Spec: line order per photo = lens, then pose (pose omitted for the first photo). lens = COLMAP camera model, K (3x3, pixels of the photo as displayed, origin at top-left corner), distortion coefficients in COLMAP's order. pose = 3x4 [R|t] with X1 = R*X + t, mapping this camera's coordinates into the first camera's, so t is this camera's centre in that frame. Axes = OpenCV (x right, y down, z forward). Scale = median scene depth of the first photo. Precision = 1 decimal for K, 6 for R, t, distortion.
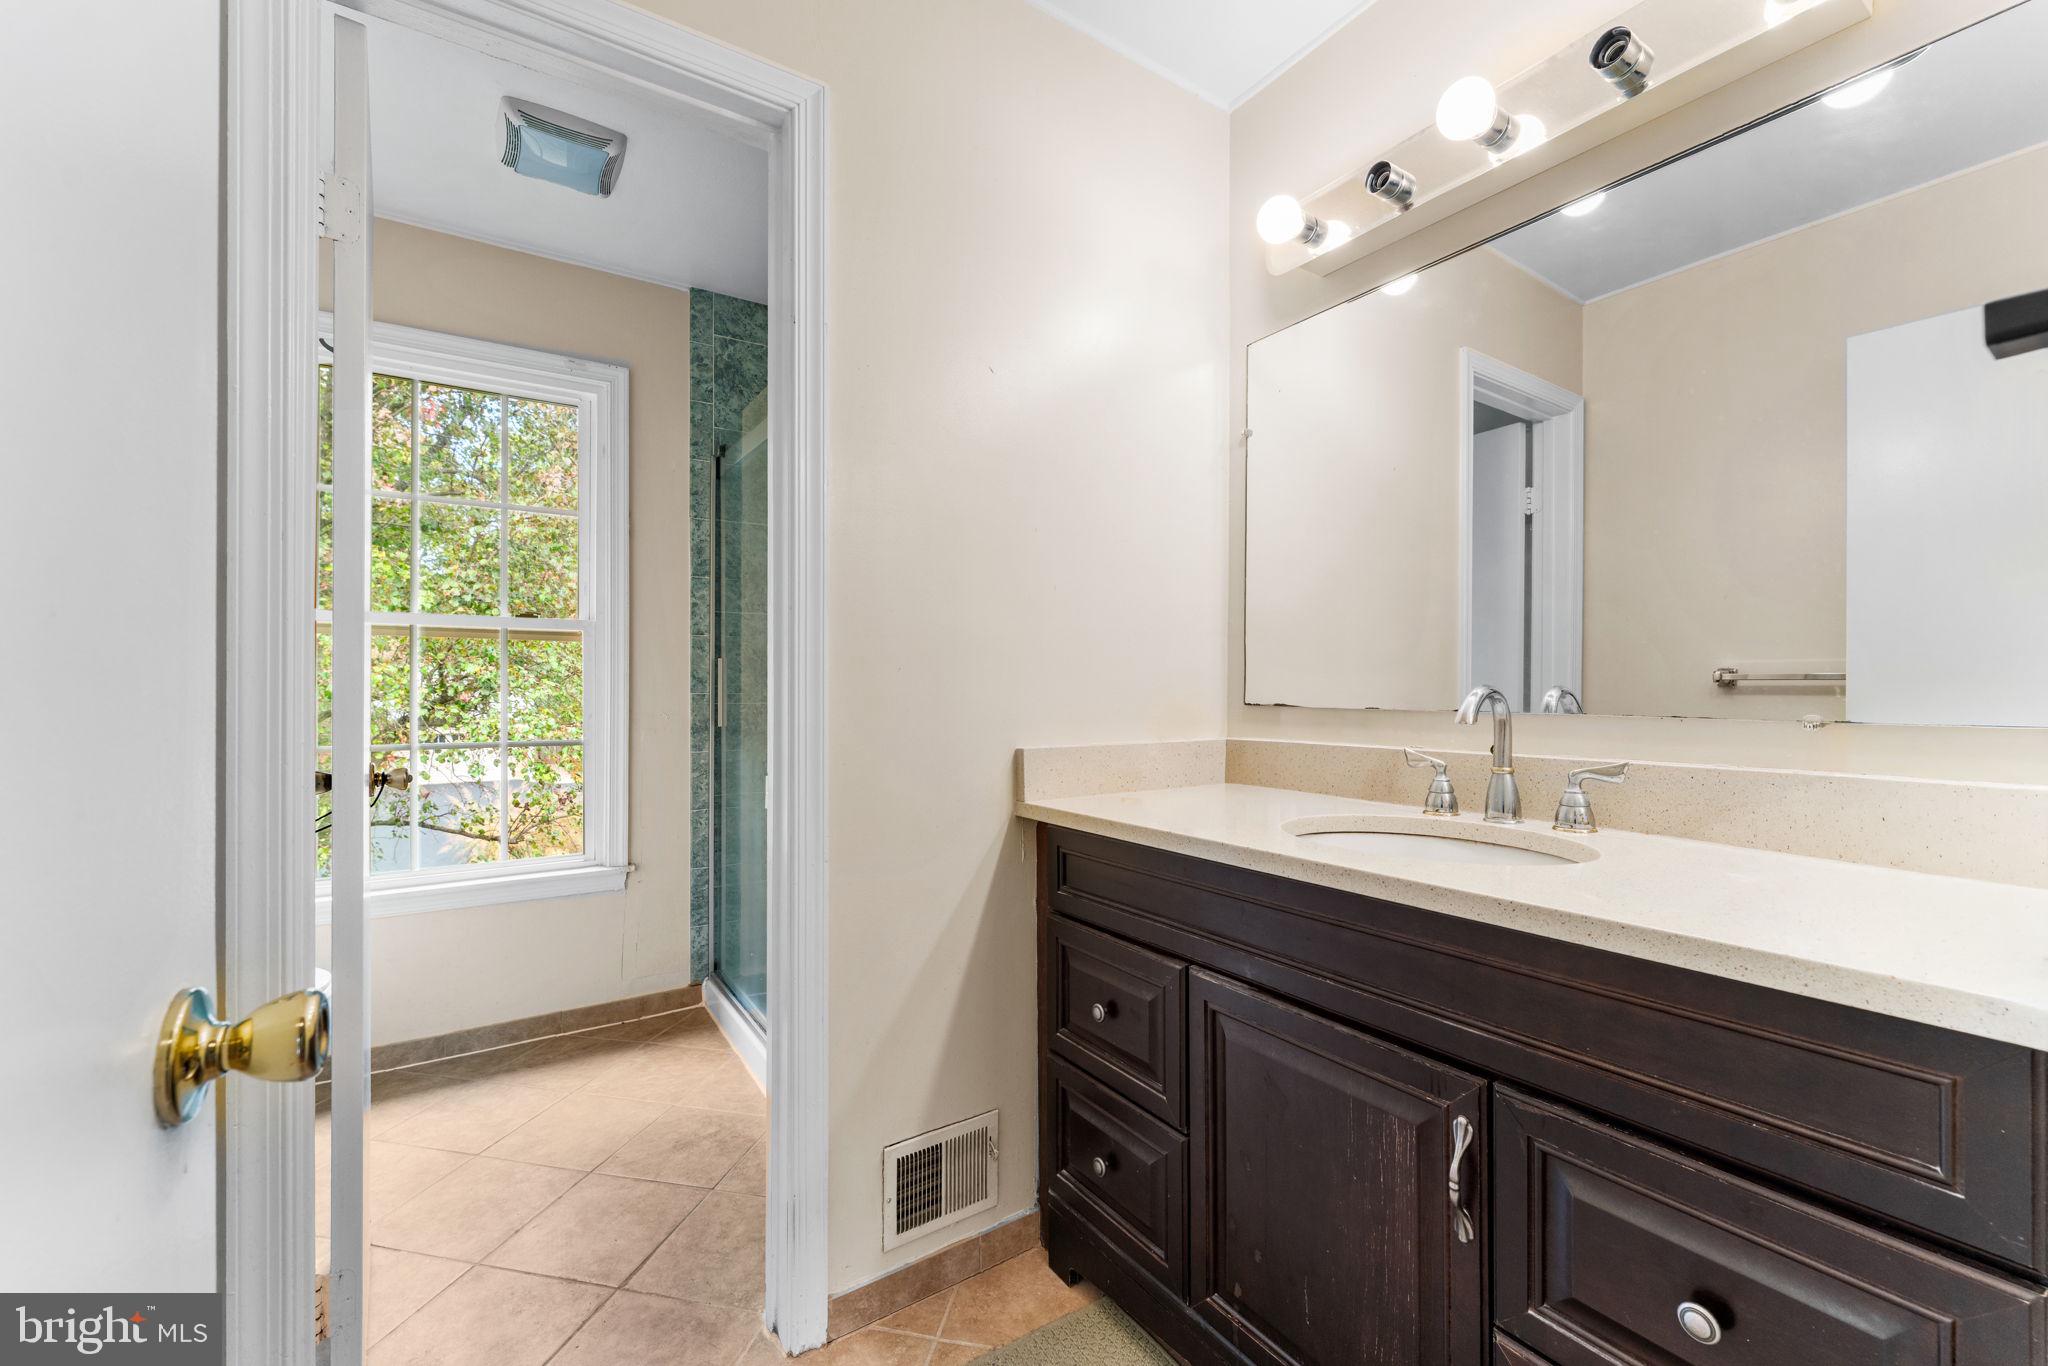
lens RADIAL K [[826.9, 0, 1019.1], [0, 826.9, 677.9], [0, 0, 1]] dist [0.013558, 0.000489]
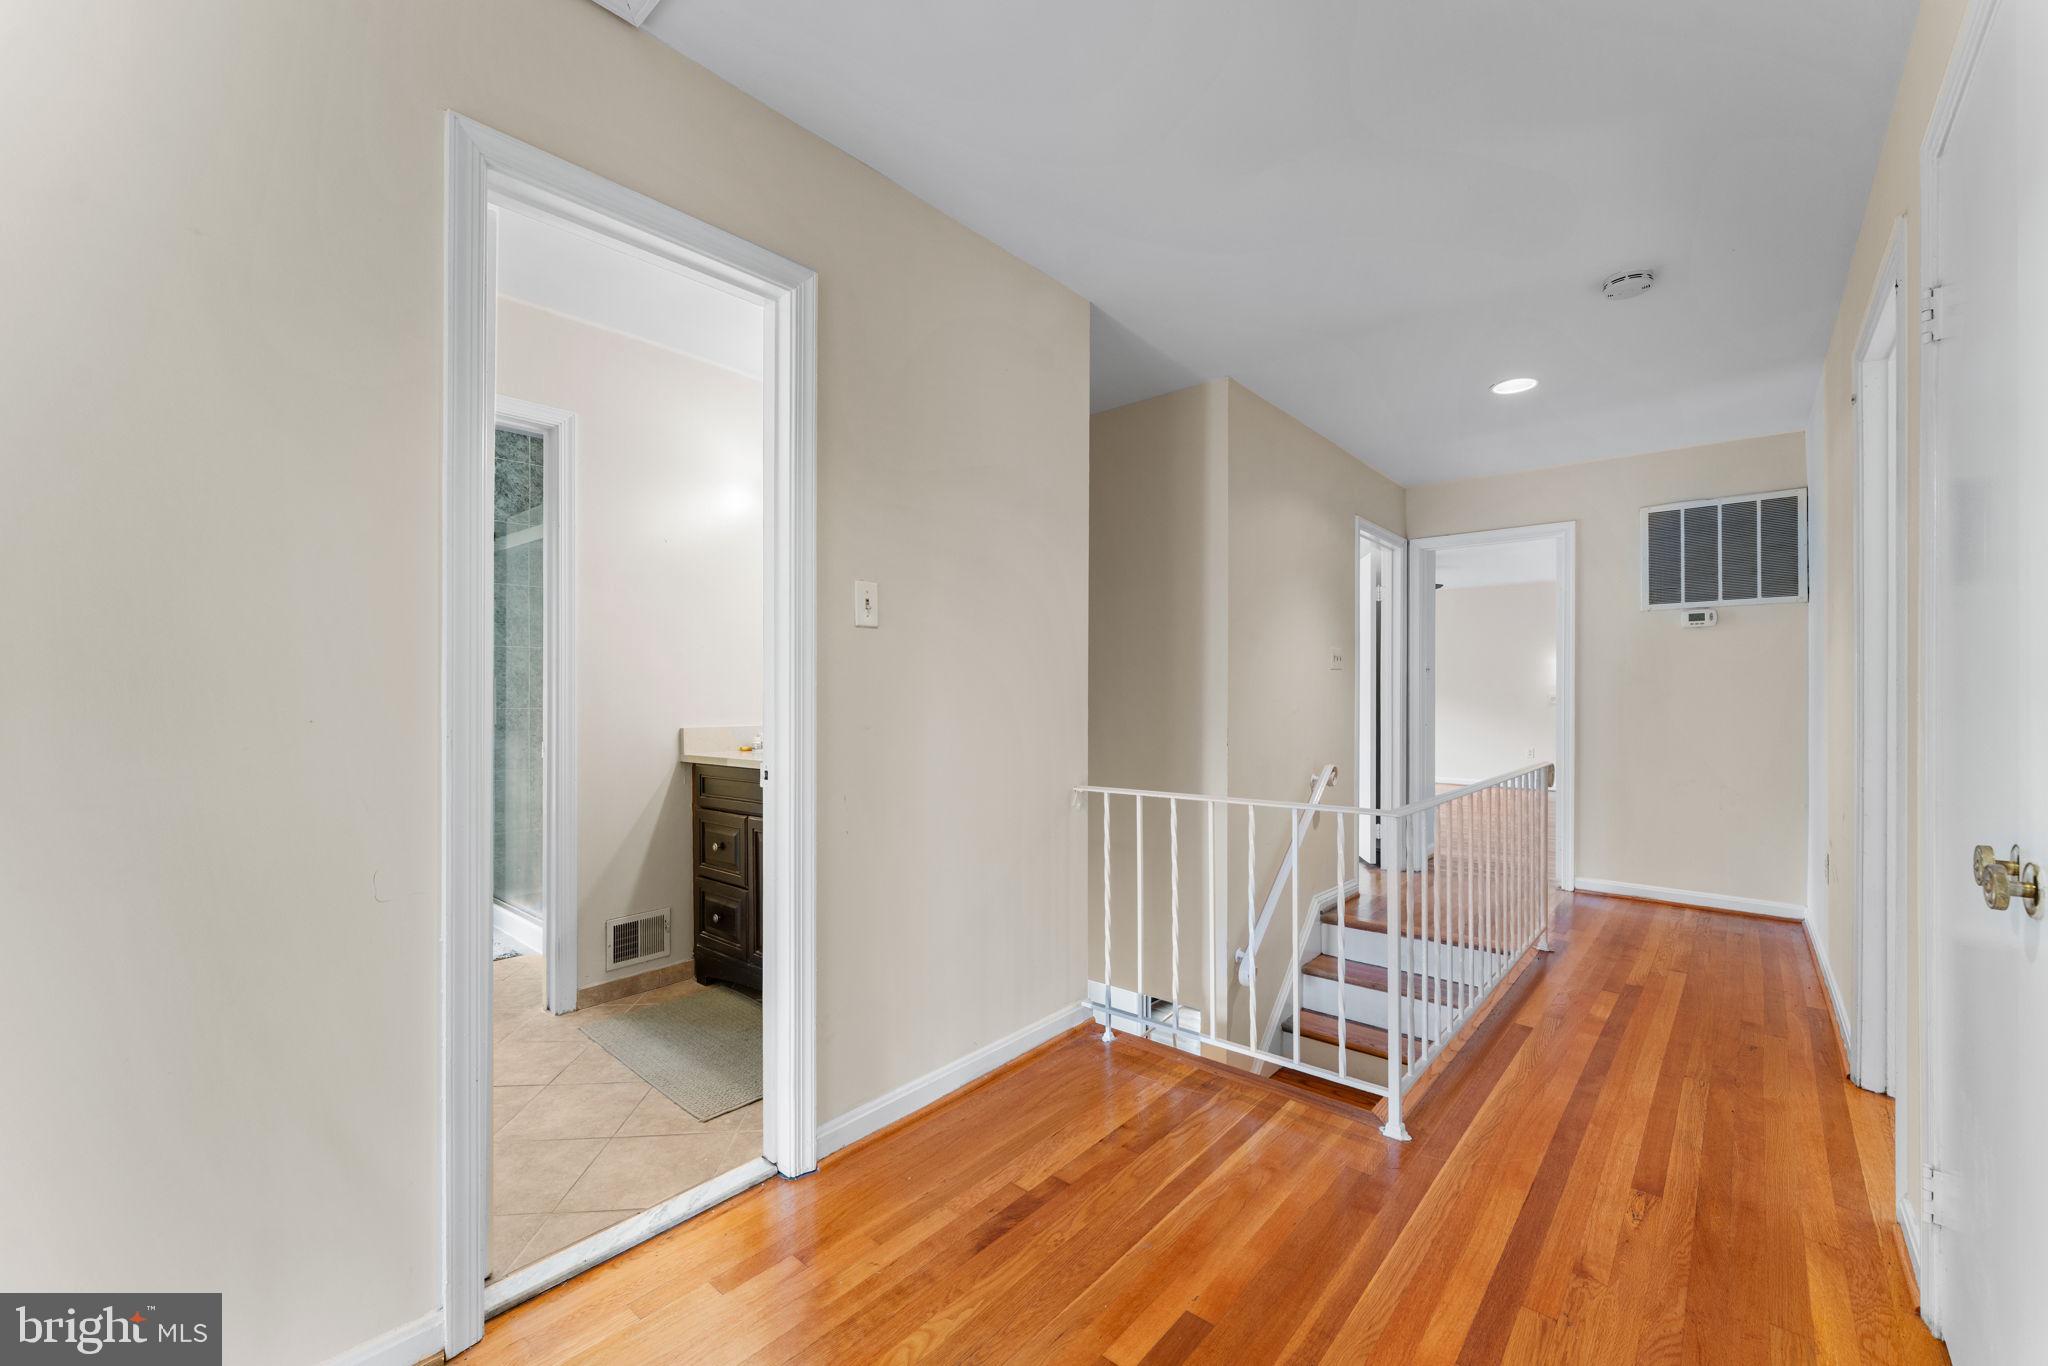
lens RADIAL K [[826.9, 0, 1019.1], [0, 826.9, 677.9], [0, 0, 1]] dist [0.013558, 0.000489]
pose [[0.962827, -0.001560, 0.270115, 0.255961], [0.002809, 0.999987, -0.004238, -0.026135], [-0.270105, 0.004840, 0.962819, -1.211022]]
